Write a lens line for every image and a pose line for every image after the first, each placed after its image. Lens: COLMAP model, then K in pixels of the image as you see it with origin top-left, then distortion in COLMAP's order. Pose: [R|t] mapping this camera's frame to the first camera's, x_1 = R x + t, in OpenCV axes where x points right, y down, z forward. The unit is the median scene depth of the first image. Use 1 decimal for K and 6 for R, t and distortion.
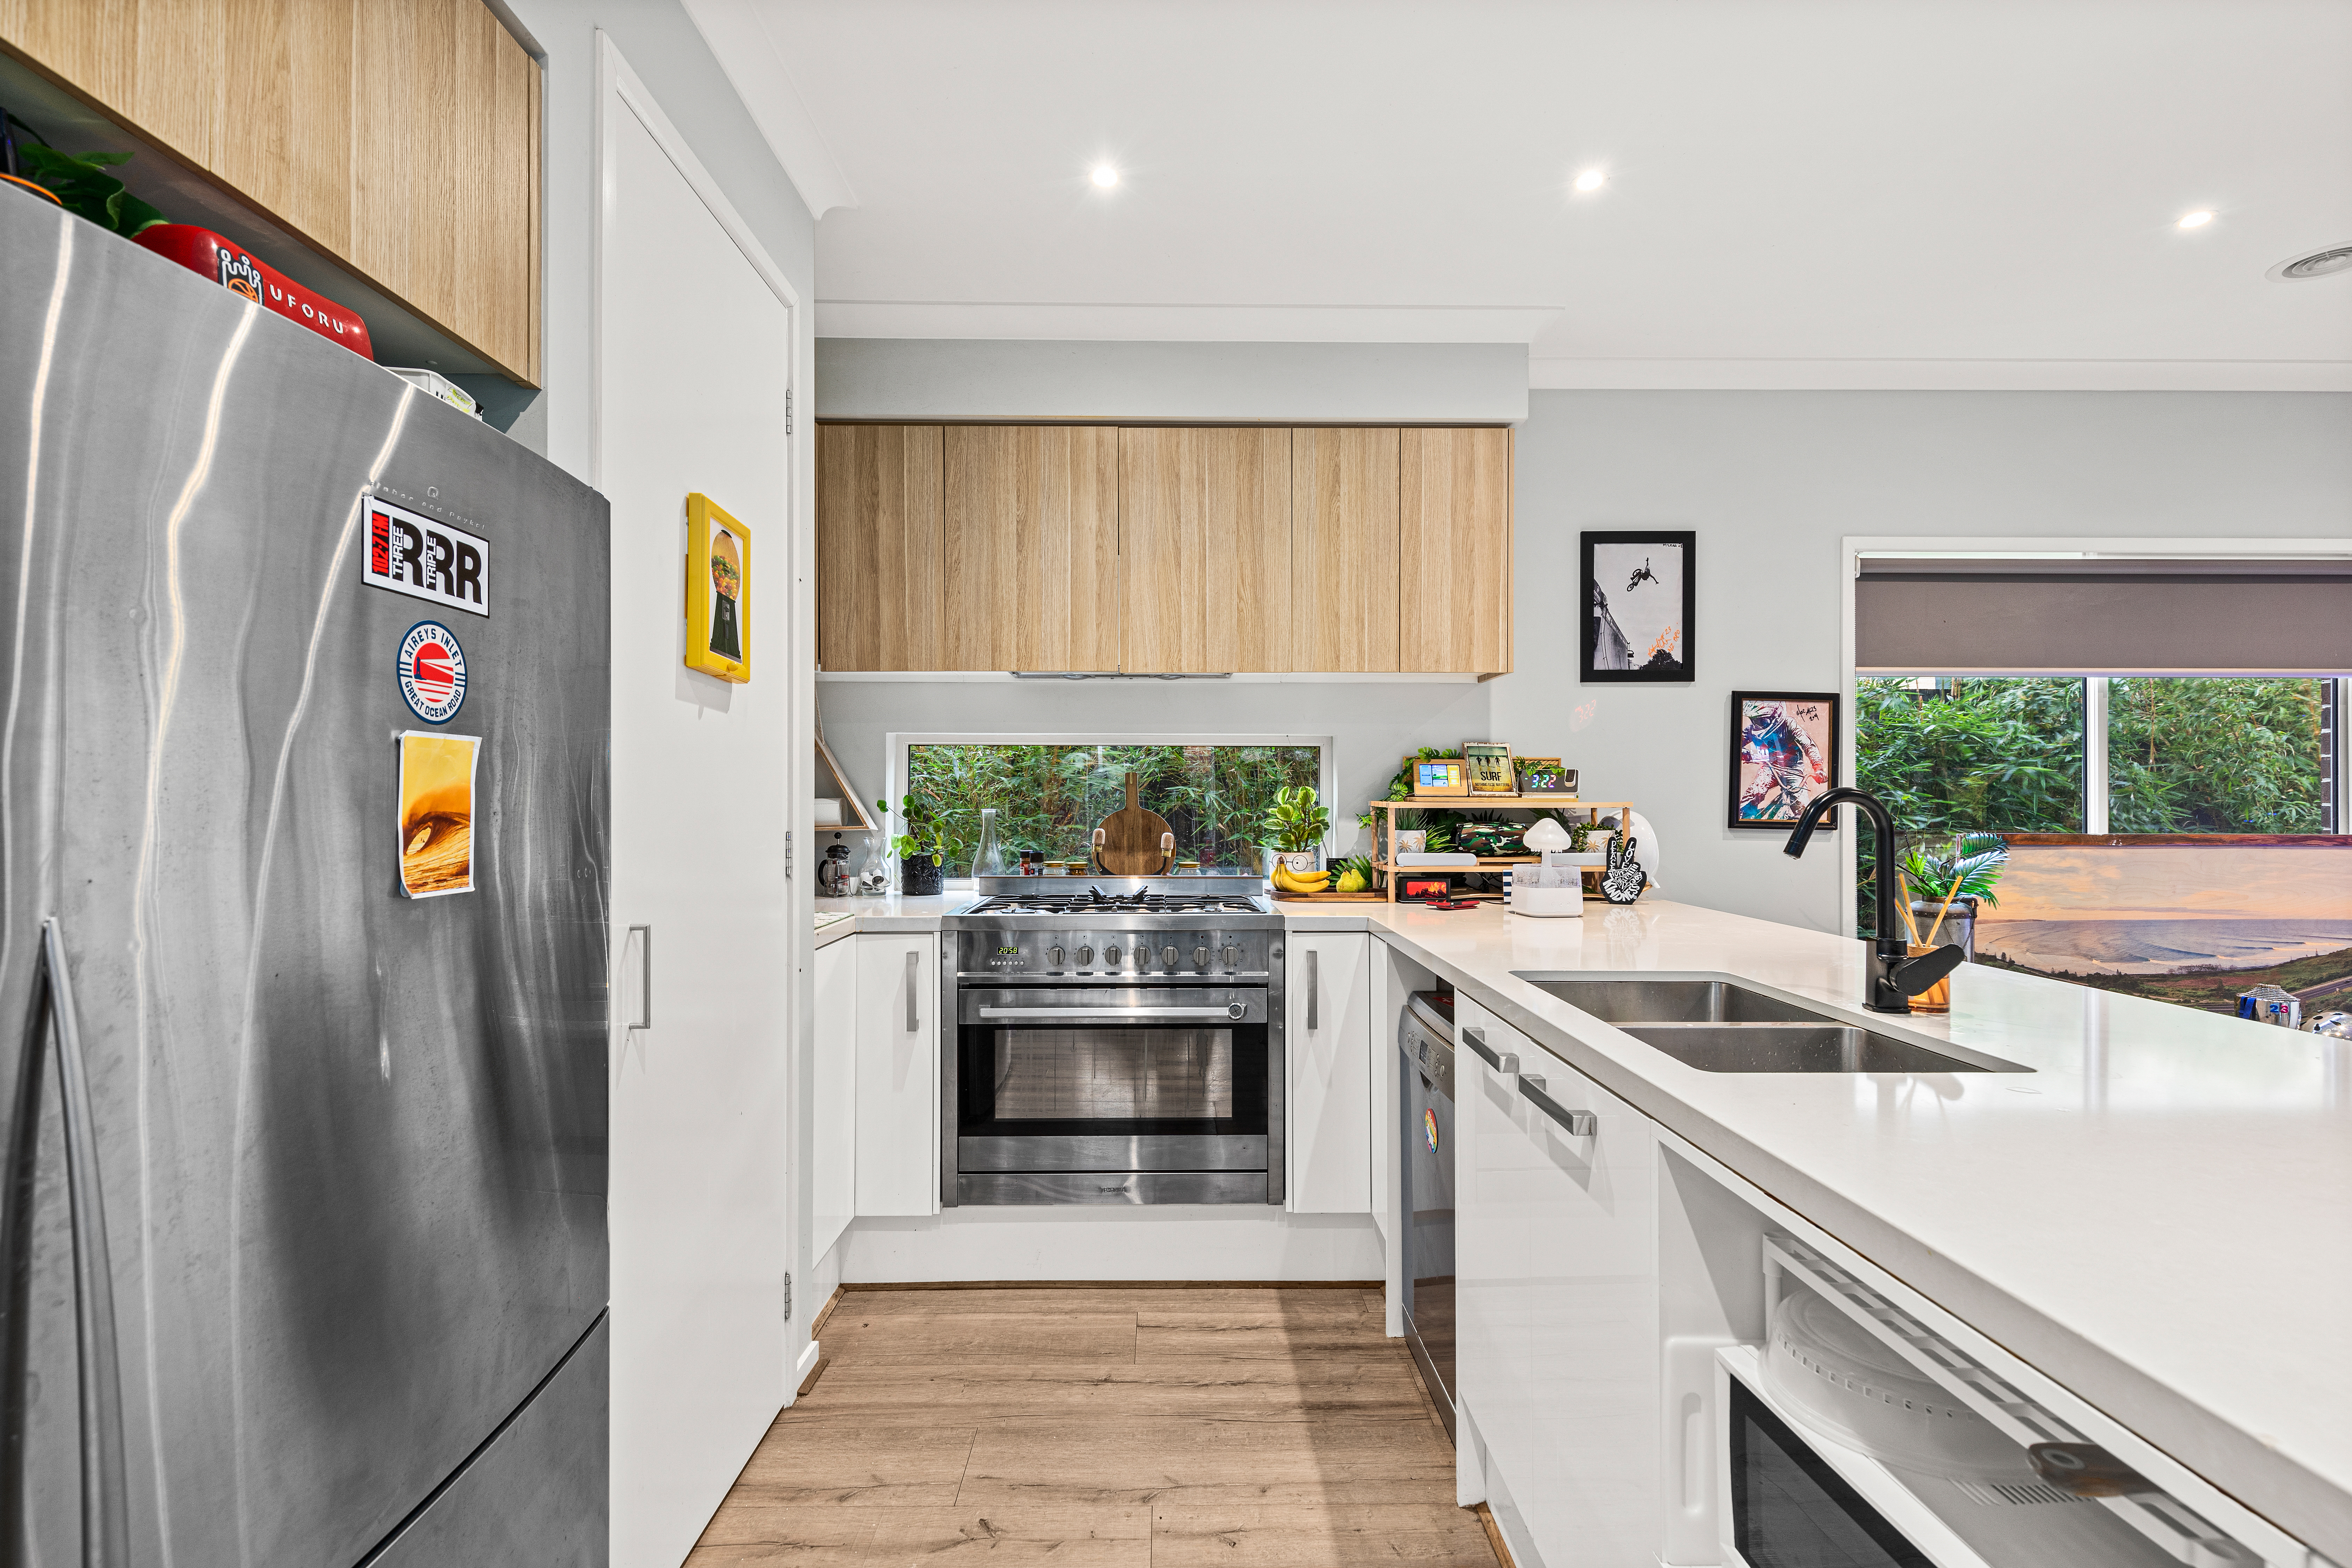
lens RADIAL K [[1070.9, 0, 1174.1], [0, 1070.9, 792.5], [0, 0, 1]] dist [0.000547, -0.000512]
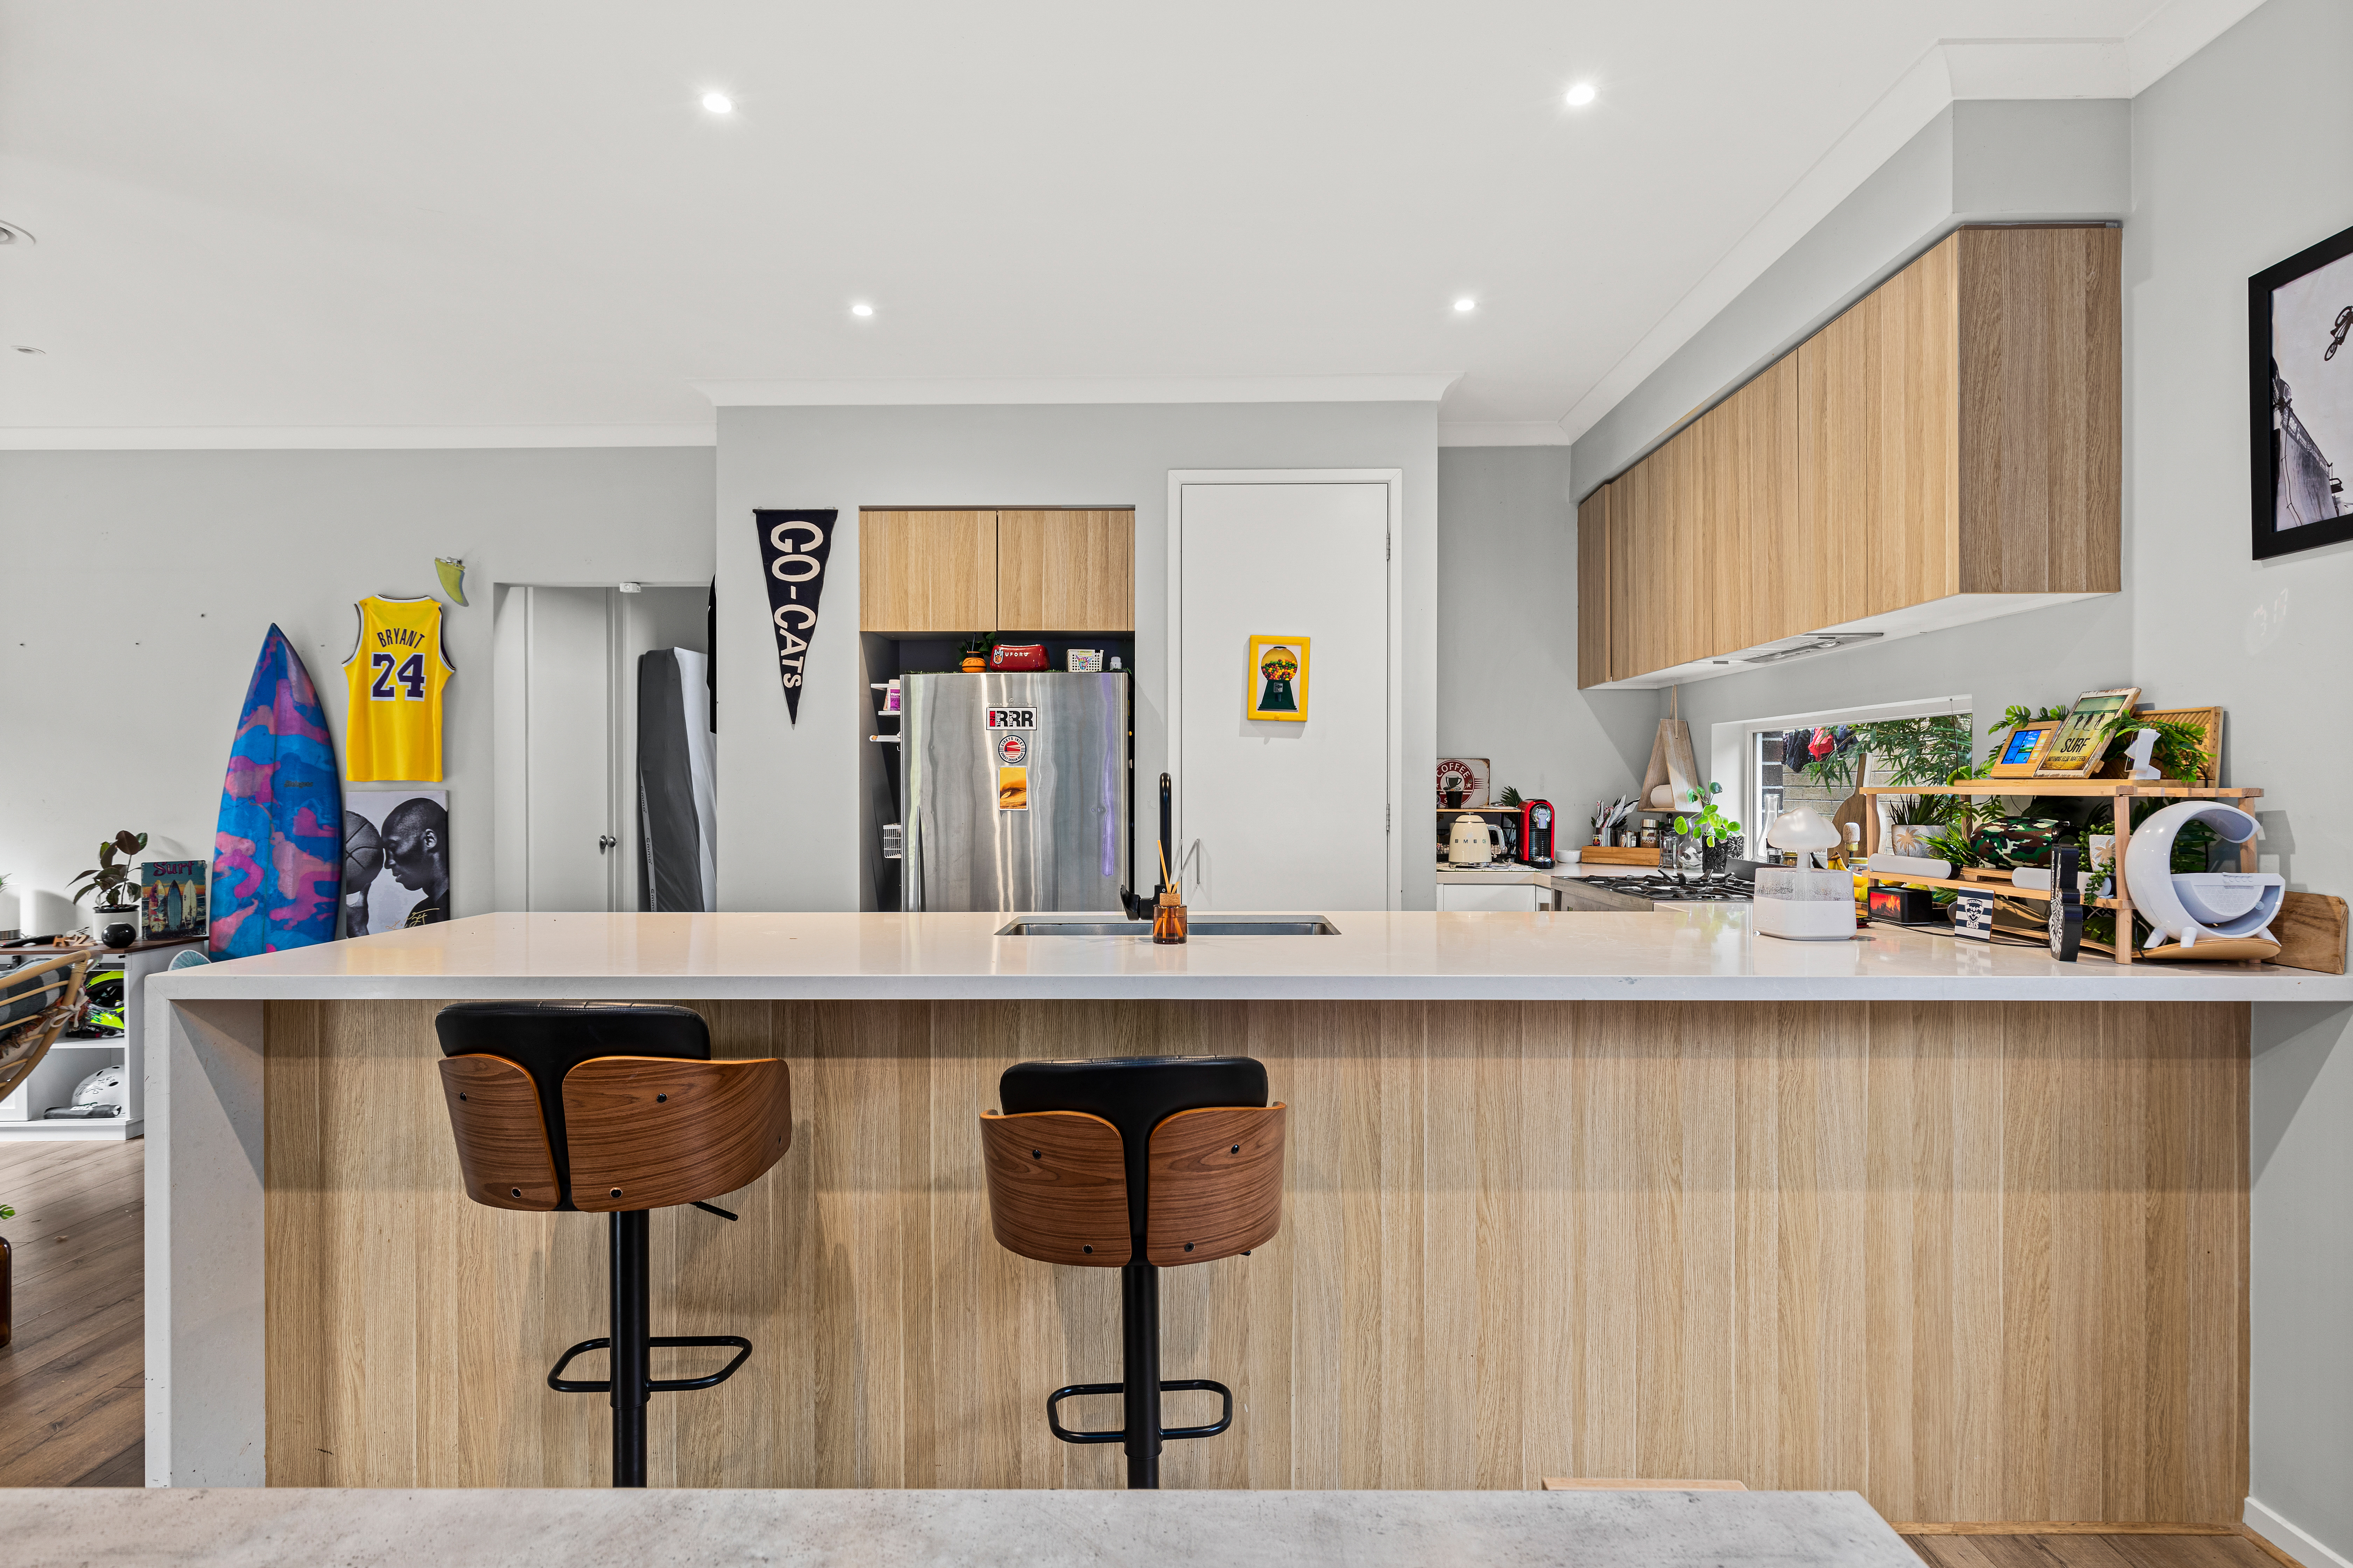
lens RADIAL K [[1229.3, 0, 1180.3], [0, 1229.3, 786.6], [0, 0, 1]] dist [0.003182, -0.000093]
pose [[-0.023430, -0.000984, -0.999725, 1.005261], [0.005378, 0.999985, -0.001110, 0.006739], [0.999711, -0.005403, -0.023424, 0.483662]]
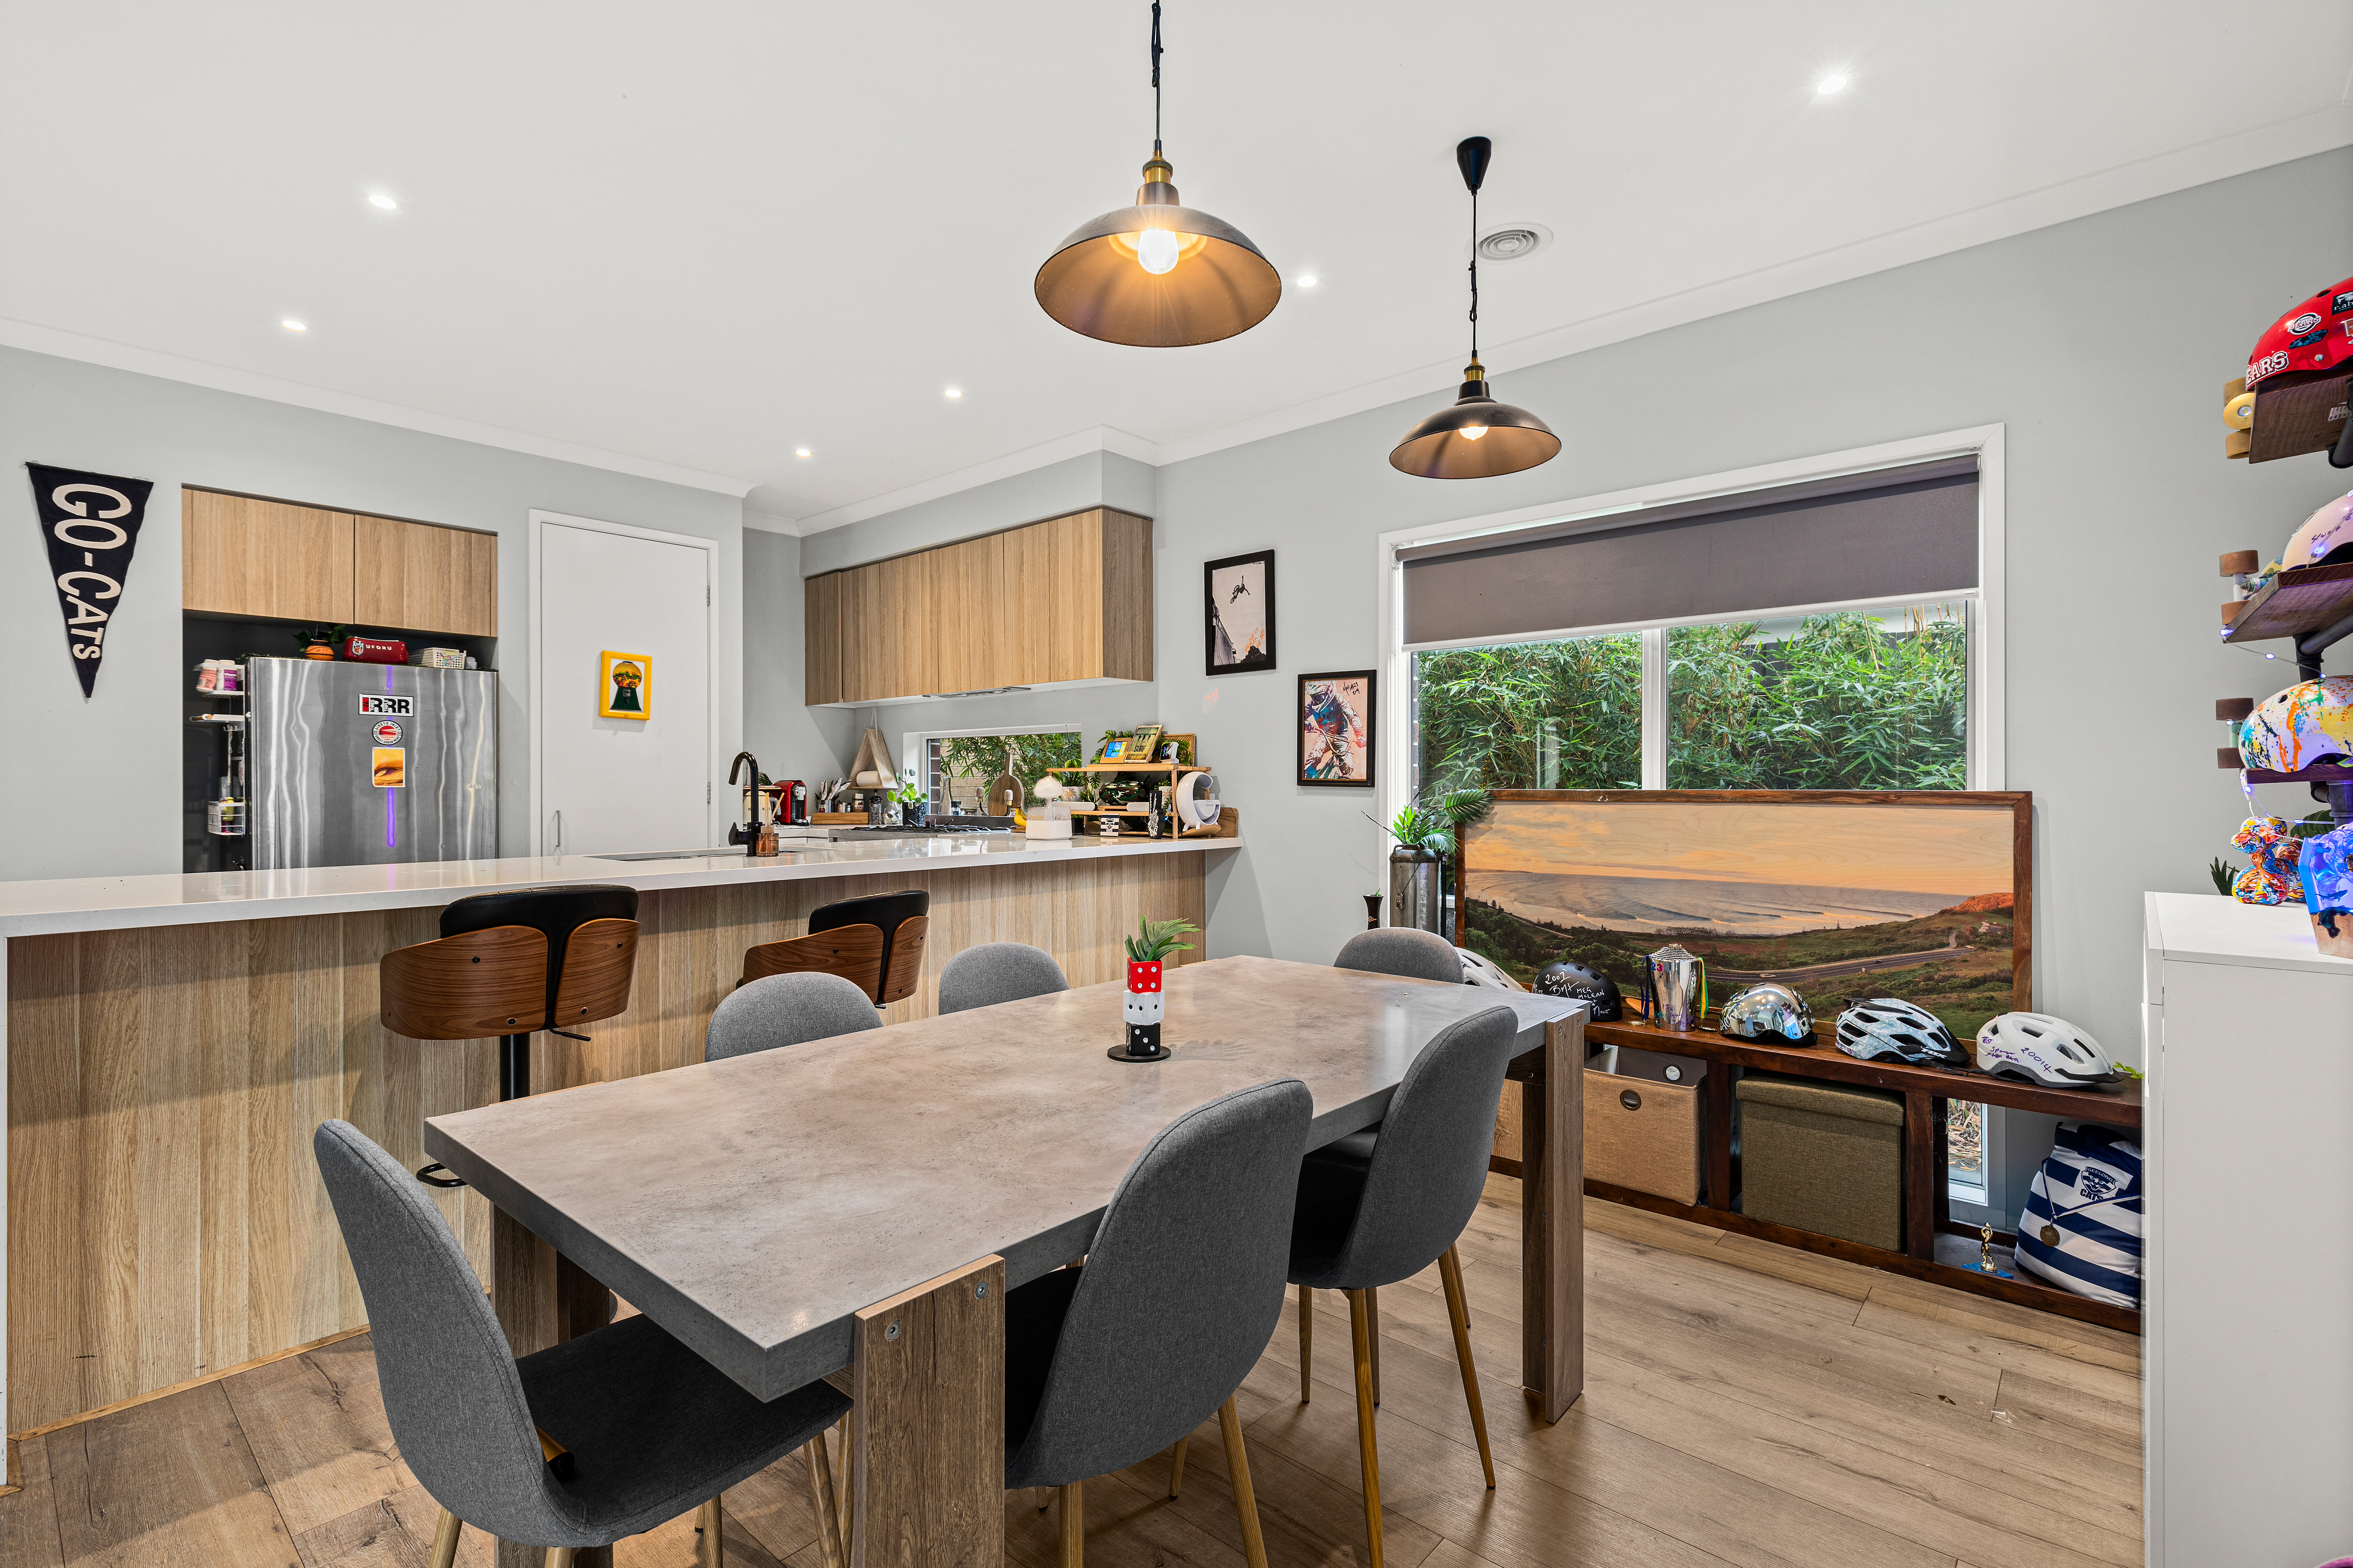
lens RADIAL K [[1071.5, 0, 1176.9], [0, 1071.5, 781.4], [0, 0, 1]] dist [0.000547, -0.000512]
pose [[0.746121, -0.006293, -0.665780, 1.237787], [0.006853, 0.999975, -0.001772, 0.029588], [0.665775, -0.003240, 0.746146, -0.013464]]
